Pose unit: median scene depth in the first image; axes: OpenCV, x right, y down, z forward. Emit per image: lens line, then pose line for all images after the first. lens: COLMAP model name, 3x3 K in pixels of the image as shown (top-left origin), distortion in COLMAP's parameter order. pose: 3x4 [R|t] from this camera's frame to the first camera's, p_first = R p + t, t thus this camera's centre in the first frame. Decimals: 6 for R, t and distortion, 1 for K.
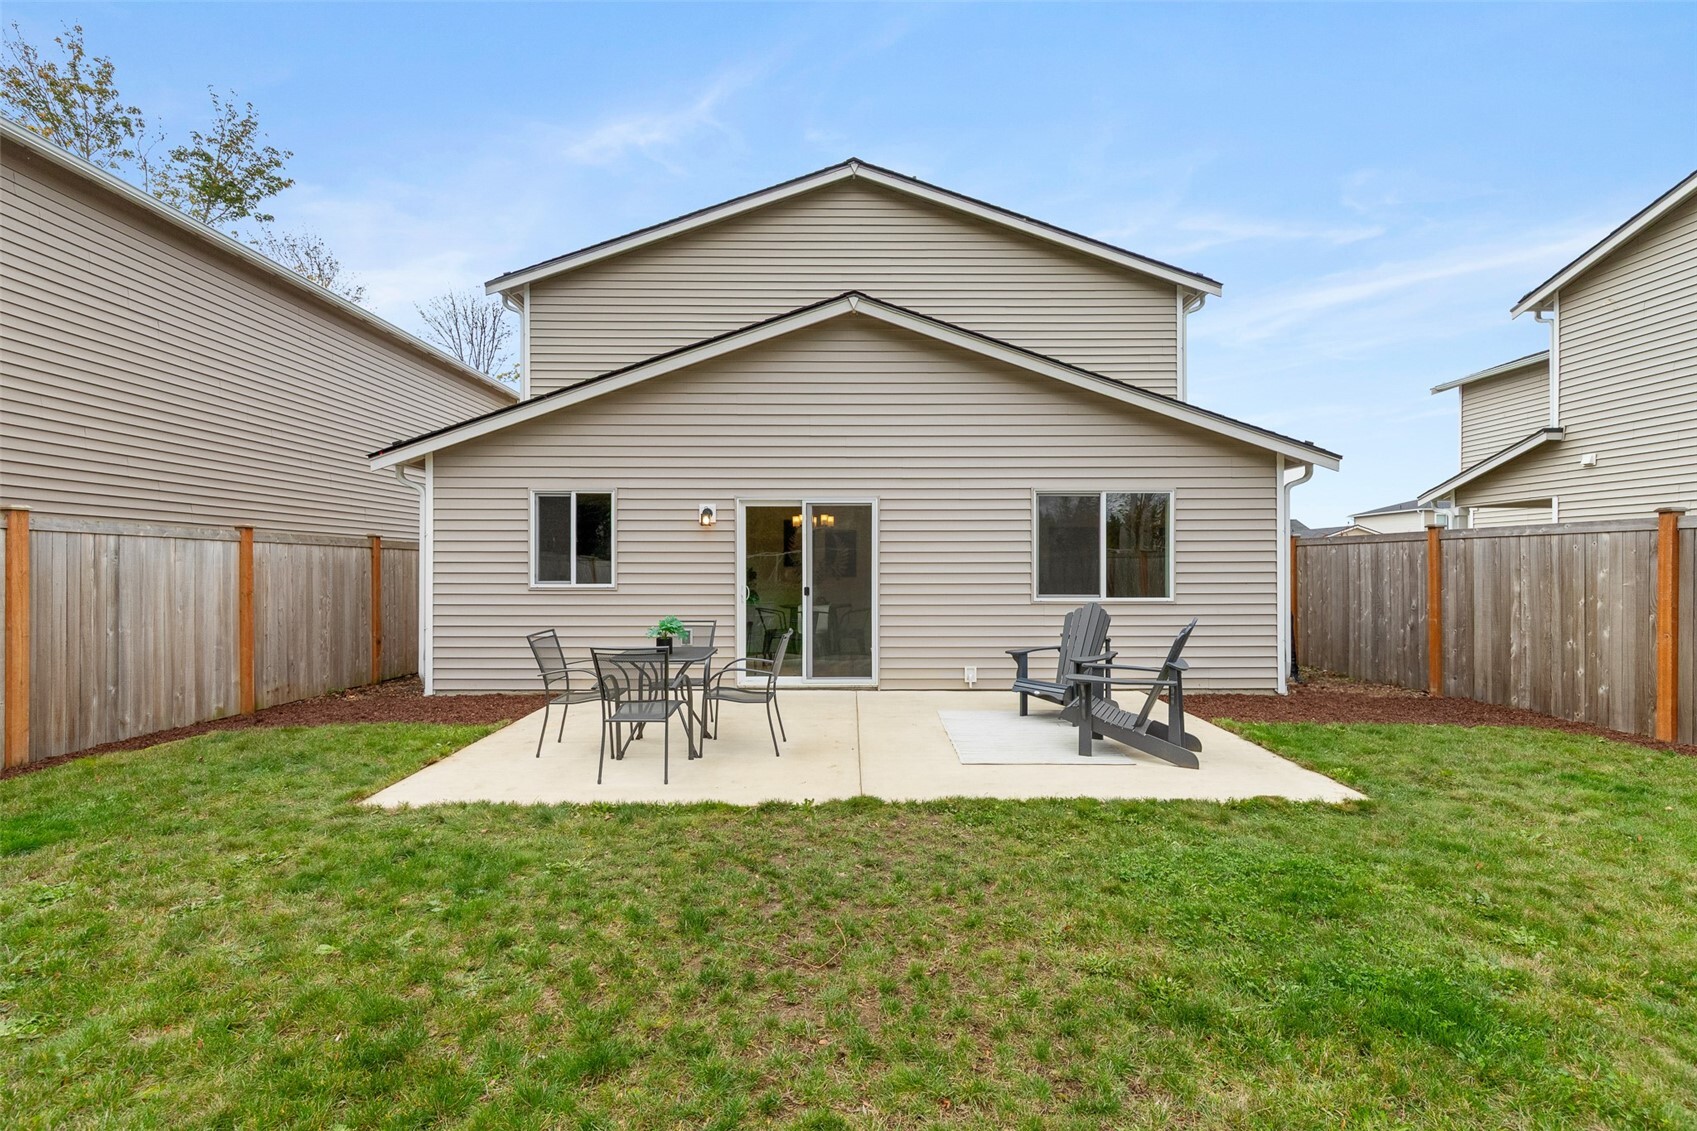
lens RADIAL K [[742.0, 0, 845.6], [0, 742.0, 561.8], [0, 0, 1]] dist [0.003415, 0.001021]
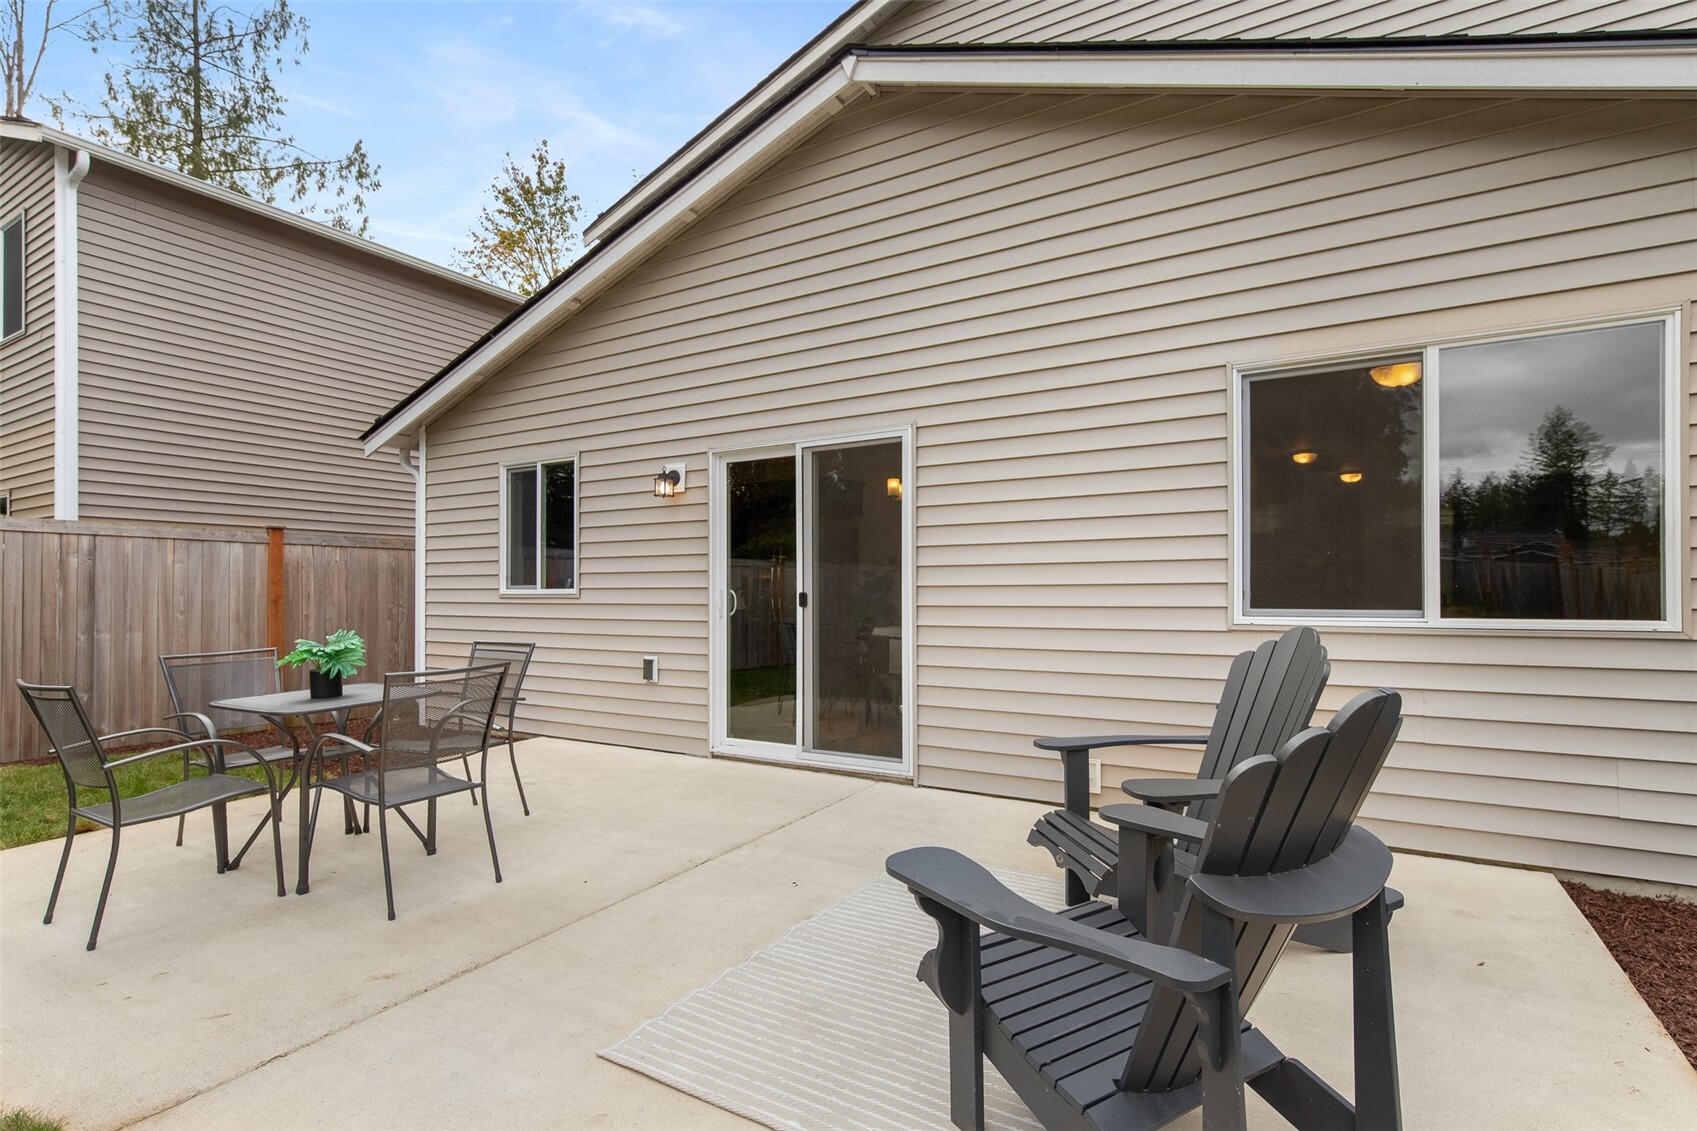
lens RADIAL K [[814.4, 0, 860.7], [0, 814.4, 589.2], [0, 0, 1]] dist [-0.004787, -0.000673]
pose [[0.861540, -0.004549, -0.507669, 0.309622], [0.008338, 0.999952, 0.005190, 0.028432], [0.507621, -0.008704, 0.861537, 0.473032]]
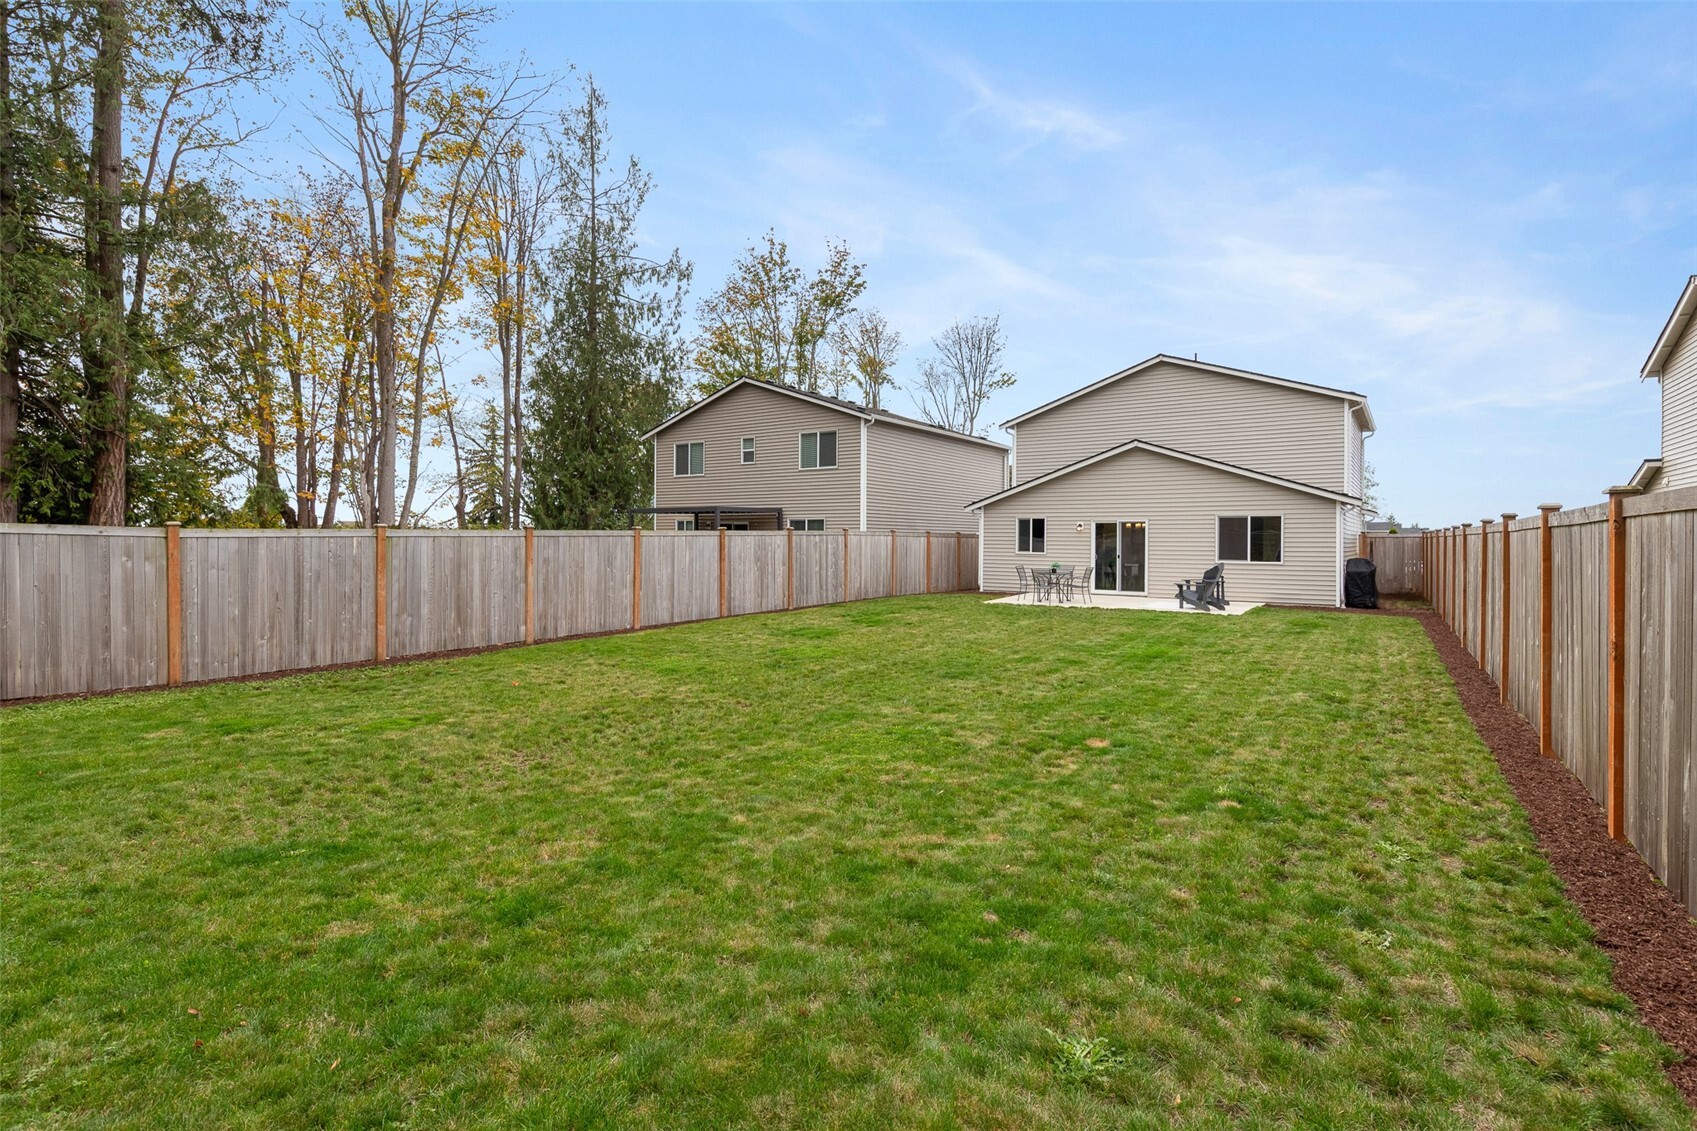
lens RADIAL K [[814.4, 0, 858.6], [0, 814.4, 533.7], [0, 0, 1]] dist [-0.004787, -0.000673]
pose [[0.831806, 0.003053, -0.555058, 0.751251], [-0.001420, 0.999993, 0.003372, -0.046436], [0.555065, -0.002016, 0.831805, -1.803020]]
